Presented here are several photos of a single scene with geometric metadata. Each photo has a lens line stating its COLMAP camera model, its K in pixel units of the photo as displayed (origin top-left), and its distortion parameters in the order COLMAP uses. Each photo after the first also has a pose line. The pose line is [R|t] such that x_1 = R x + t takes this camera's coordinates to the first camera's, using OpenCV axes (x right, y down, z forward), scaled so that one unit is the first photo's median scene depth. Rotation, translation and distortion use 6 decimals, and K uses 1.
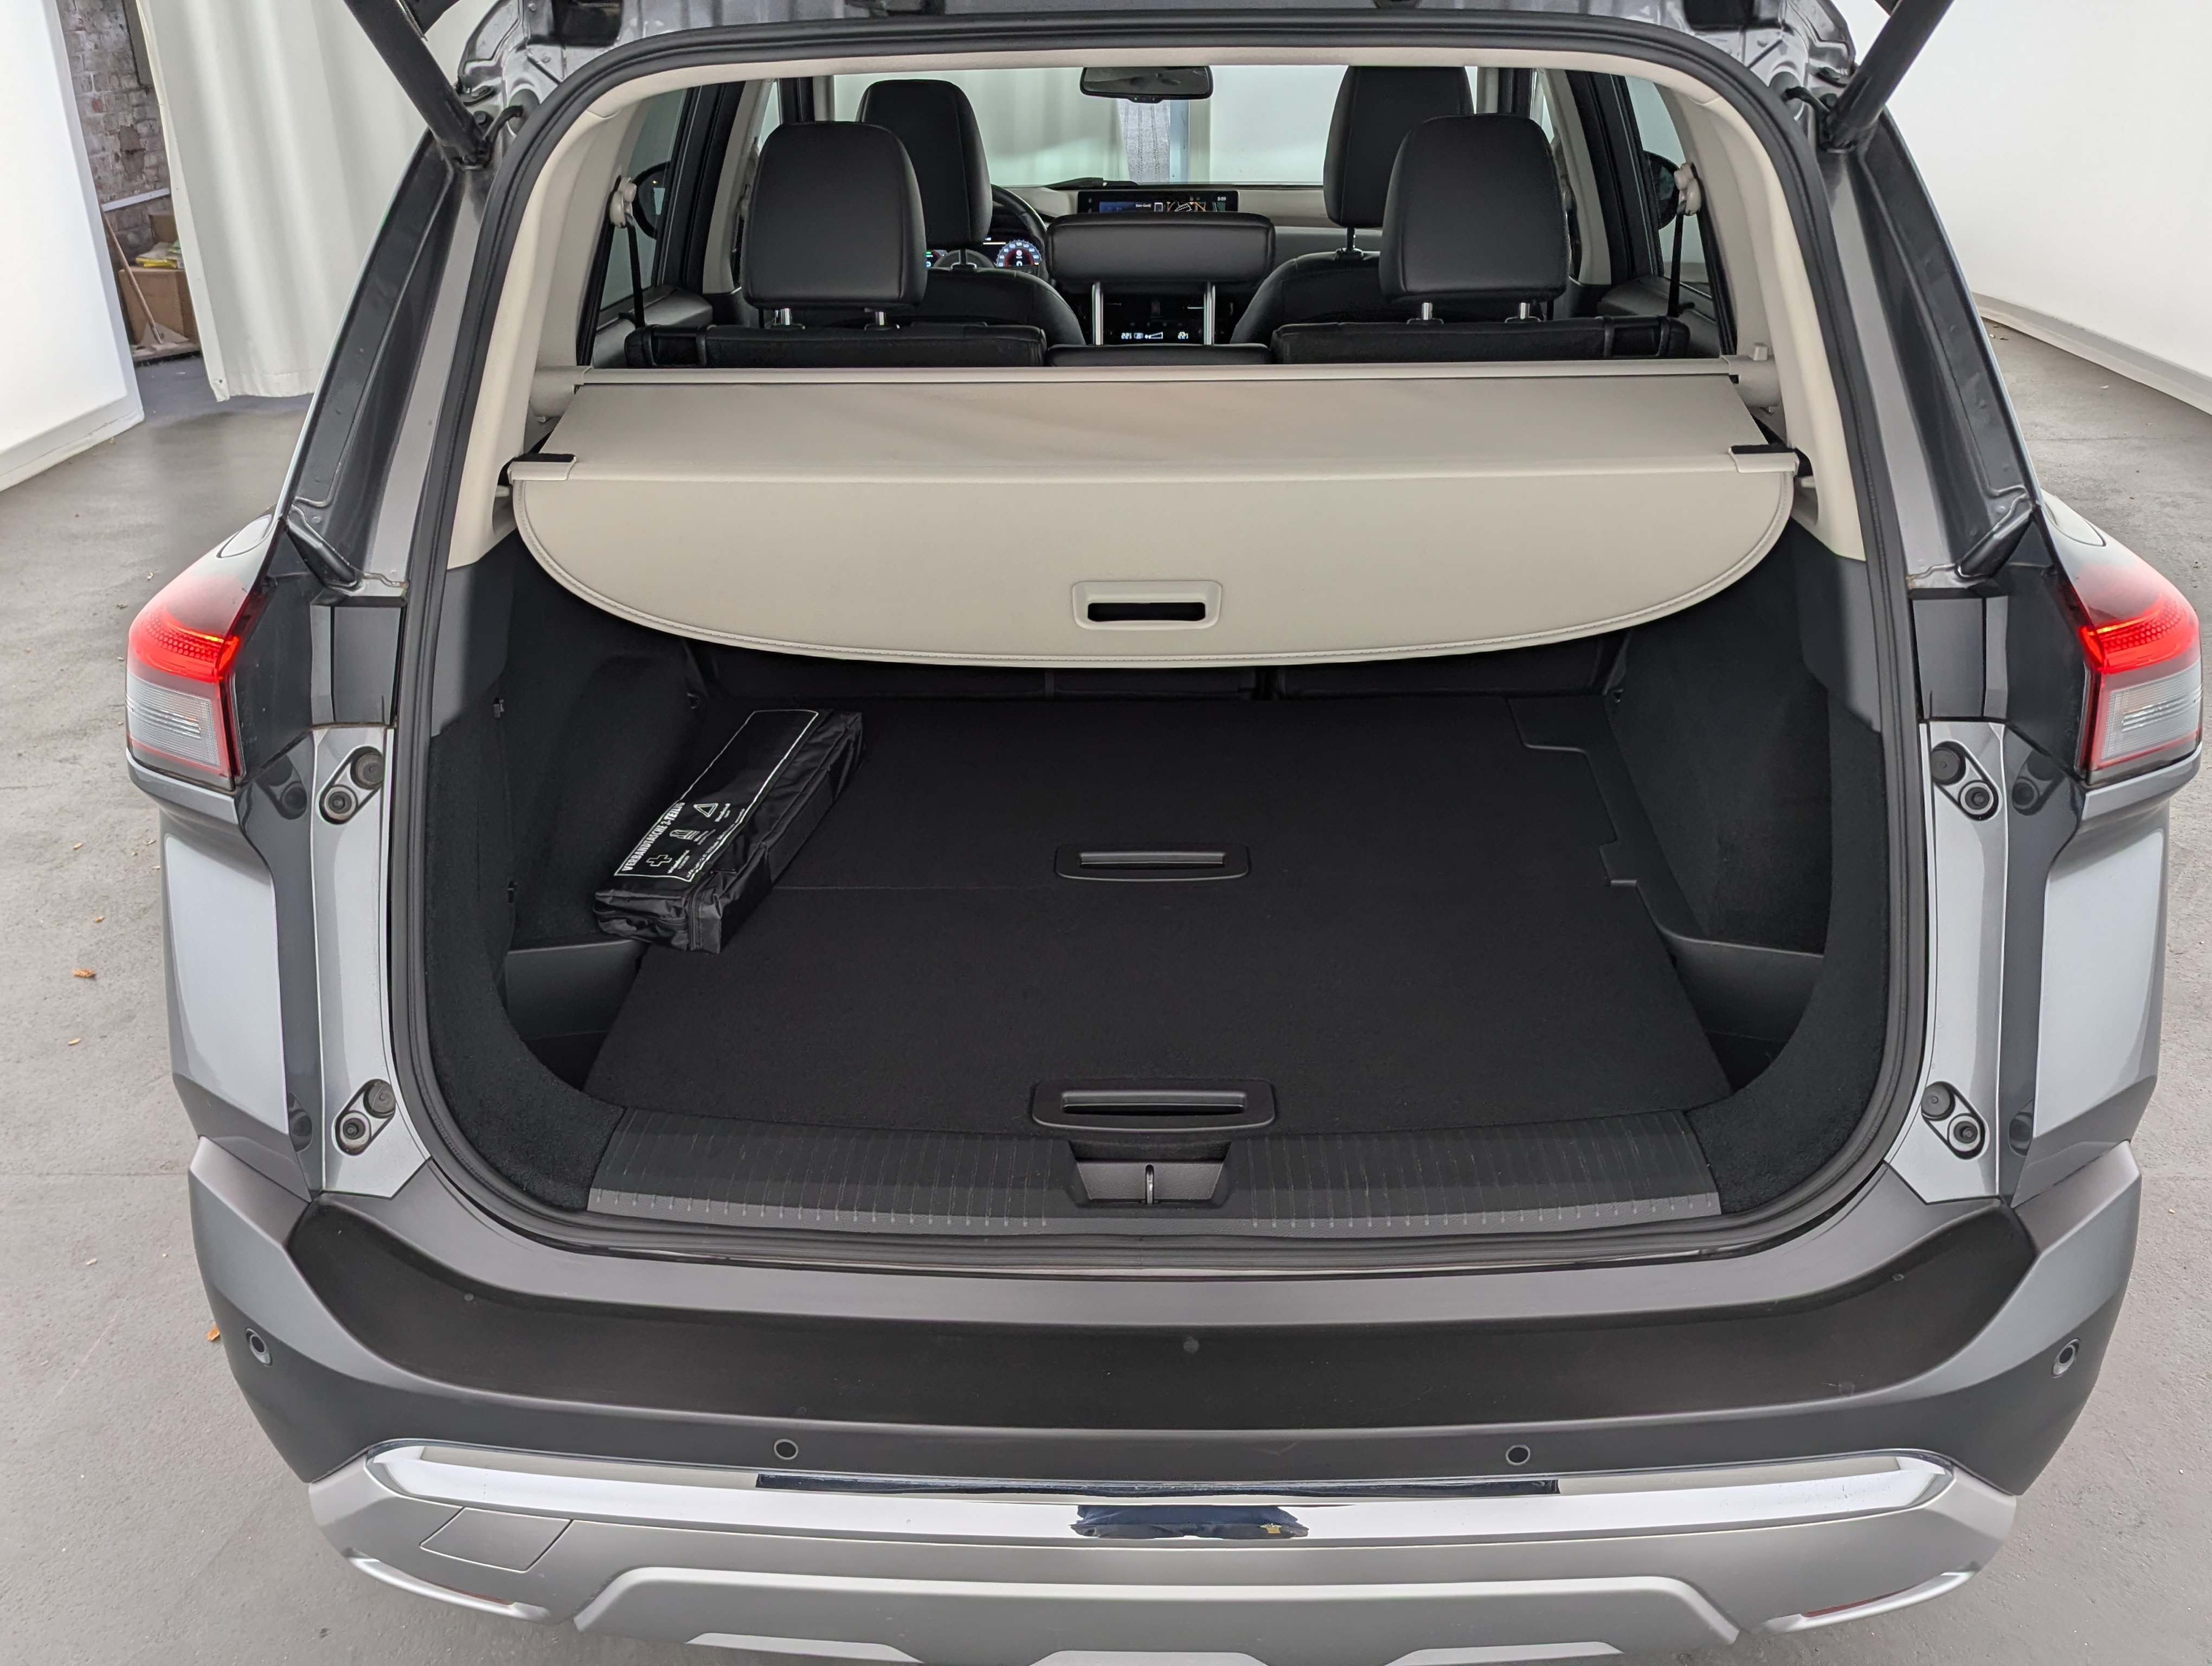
lens RADIAL K [[1991.0, 0, 1088.6], [0, 1991.0, 875.2], [0, 0, 1]] dist [0.057015, -0.057363]
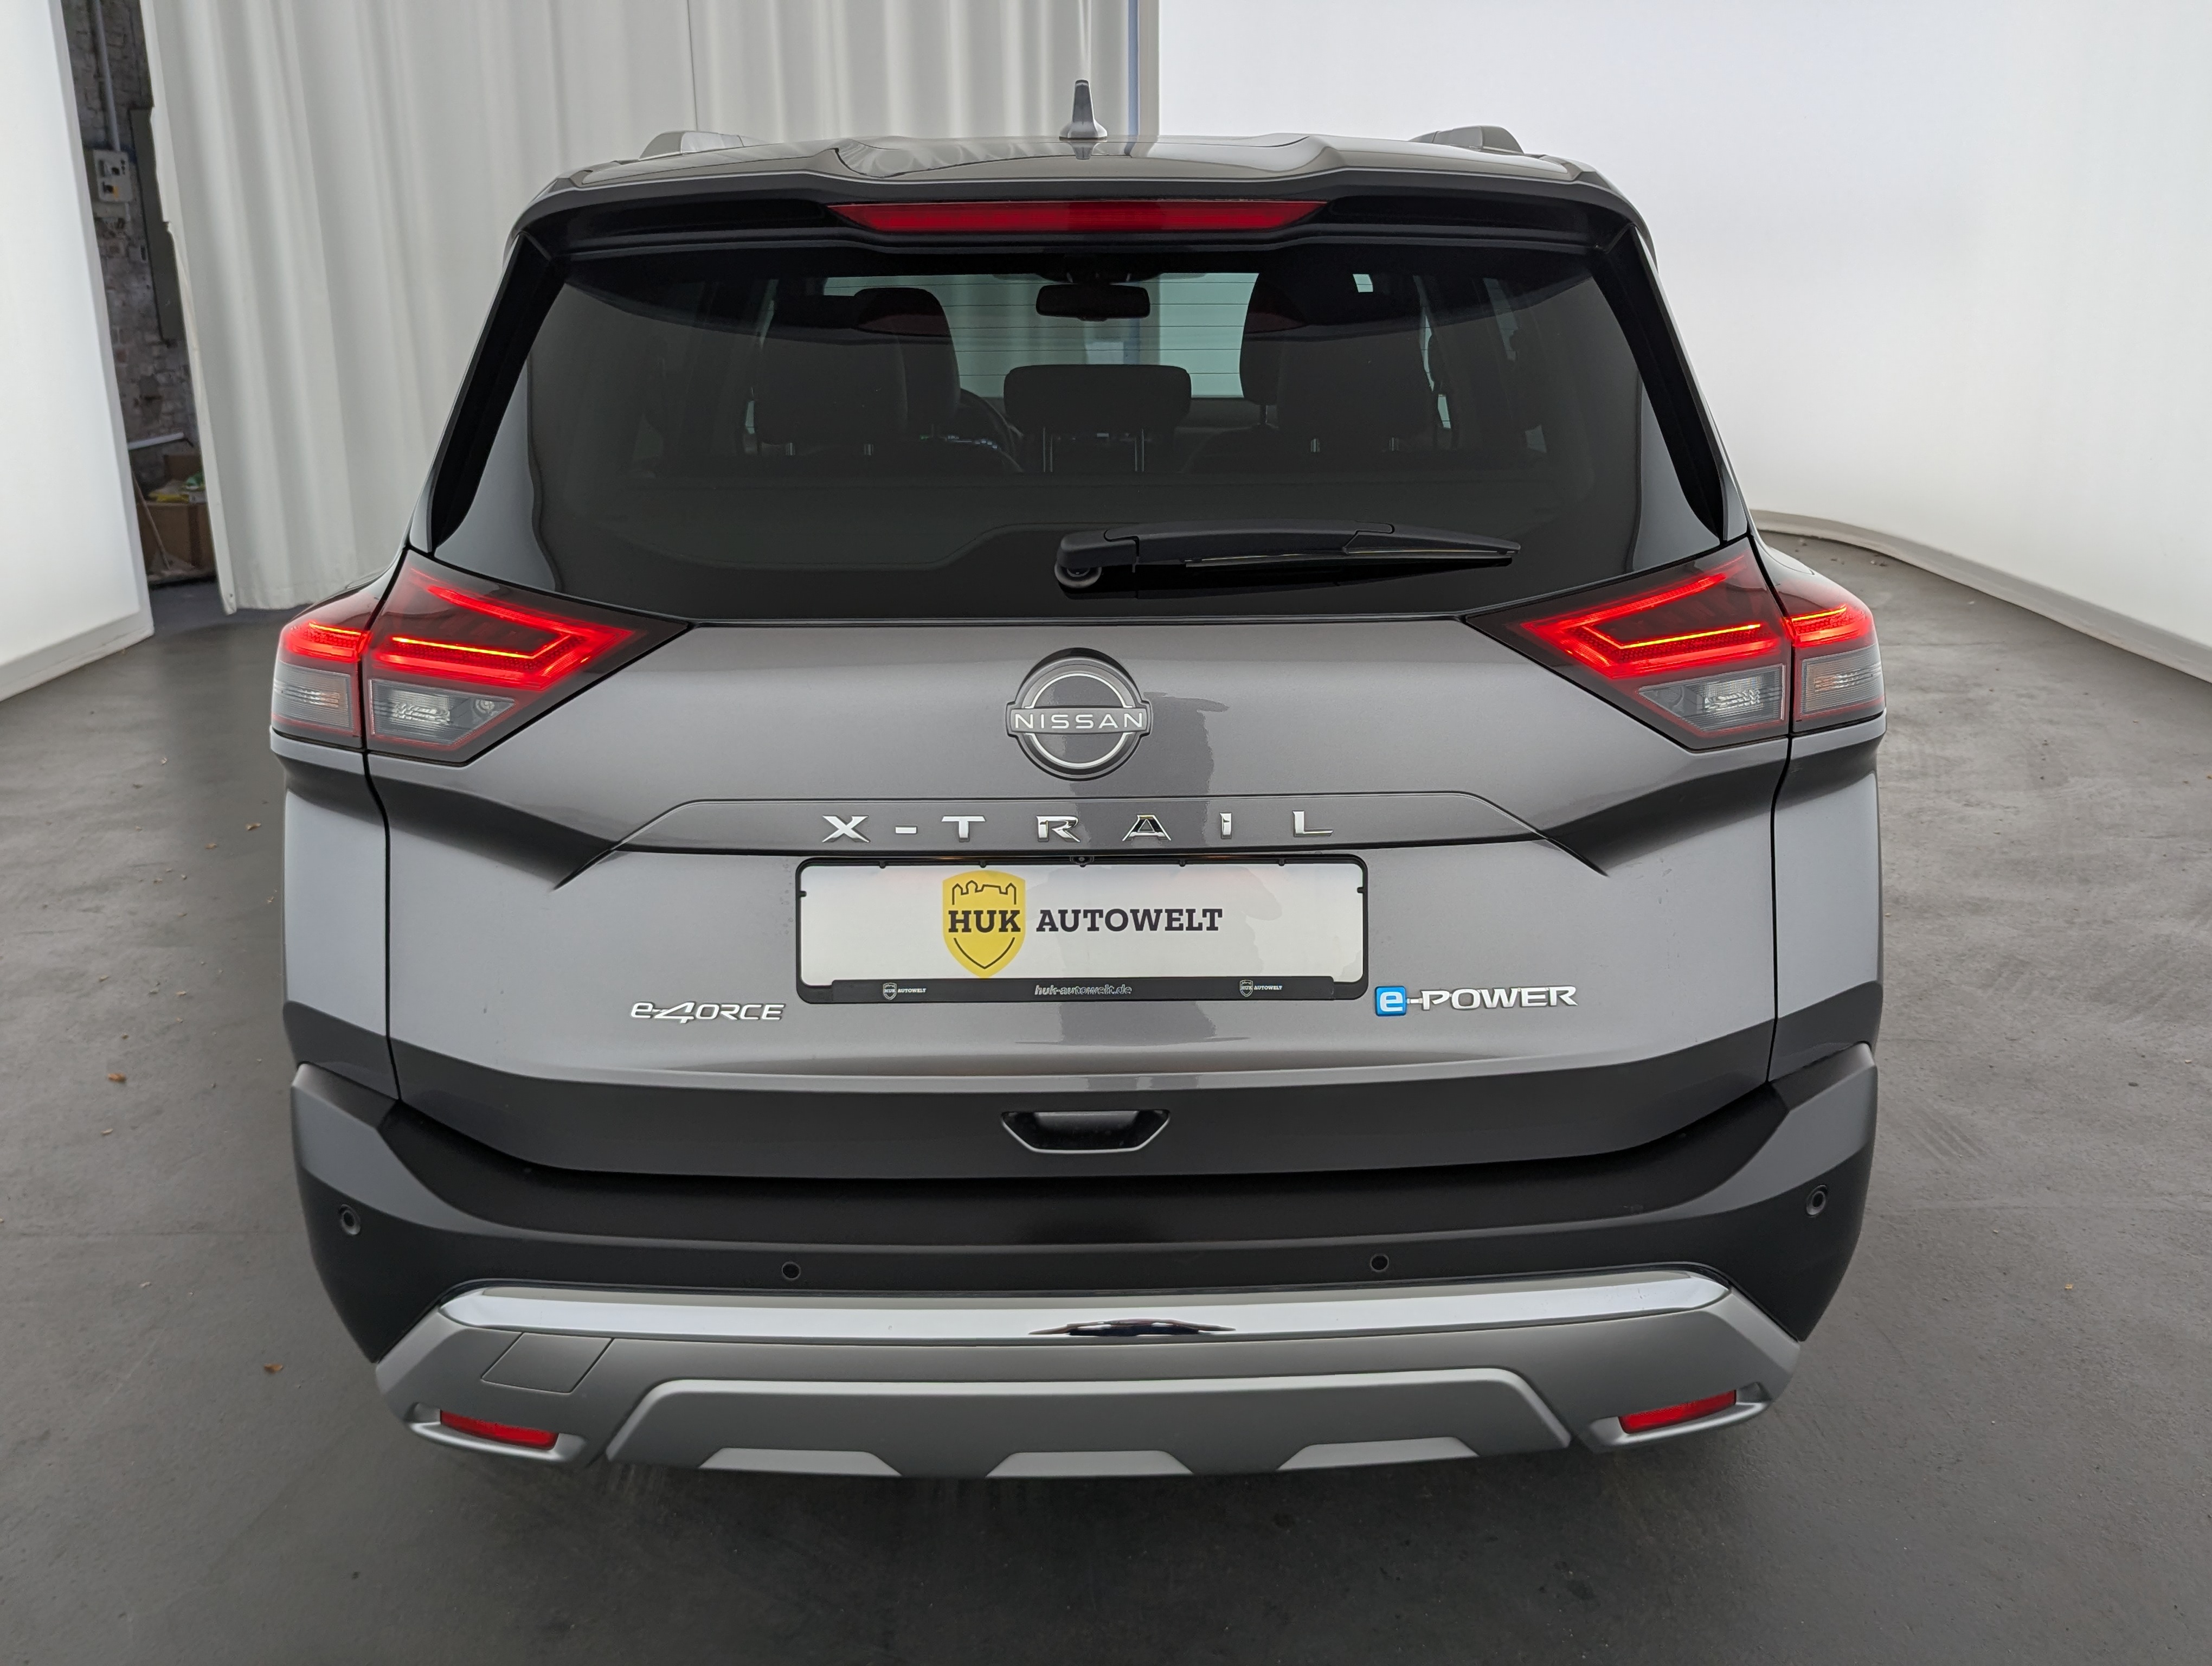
lens RADIAL K [[1991.0, 0, 1104.6], [0, 1991.0, 836.2], [0, 0, 1]] dist [0.057015, -0.057363]
pose [[0.999600, -0.001768, 0.028213, 0.002452], [0.005829, 0.989485, -0.144516, 0.065392], [-0.027661, 0.144623, 0.989100, -0.085239]]
